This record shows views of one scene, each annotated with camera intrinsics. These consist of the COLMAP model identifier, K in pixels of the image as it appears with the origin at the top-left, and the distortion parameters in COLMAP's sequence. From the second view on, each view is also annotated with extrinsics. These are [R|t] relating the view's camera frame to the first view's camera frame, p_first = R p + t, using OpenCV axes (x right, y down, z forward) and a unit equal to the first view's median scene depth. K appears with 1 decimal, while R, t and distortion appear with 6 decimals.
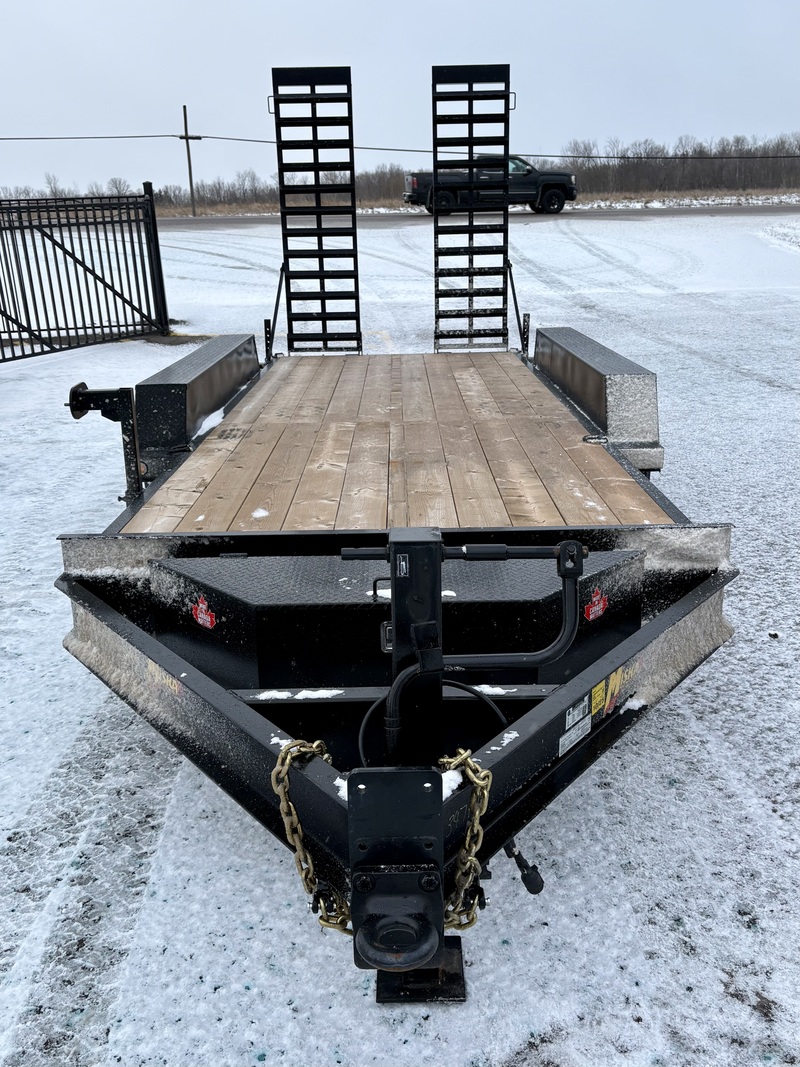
lens RADIAL K [[891.9, 0, 400.0], [0, 891.9, 533.5], [0, 0, 1]] dist [0.075376, -0.107288]
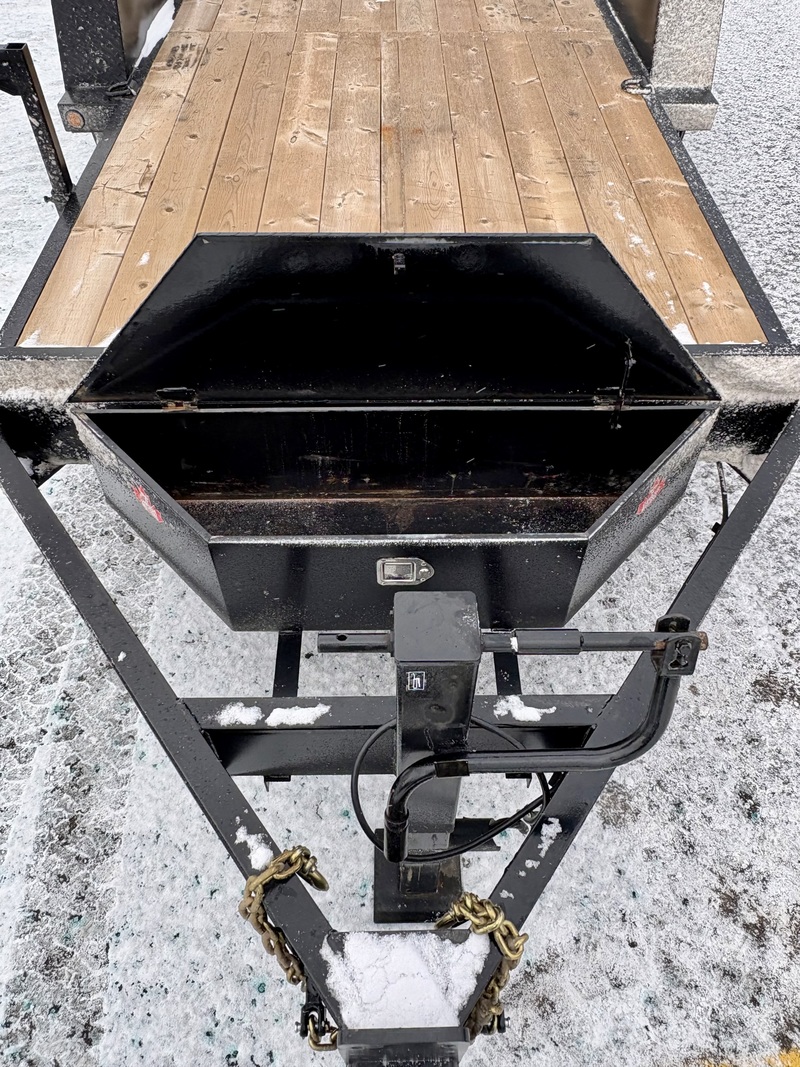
lens RADIAL K [[760.3, 0, 400.0], [0, 760.3, 533.5], [0, 0, 1]] dist [0.015568, -0.028272]
pose [[0.999742, 0.005394, 0.022060, -0.014277], [-0.016173, 0.851029, 0.524869, -0.227041], [-0.015943, -0.525091, 0.850897, 0.400335]]
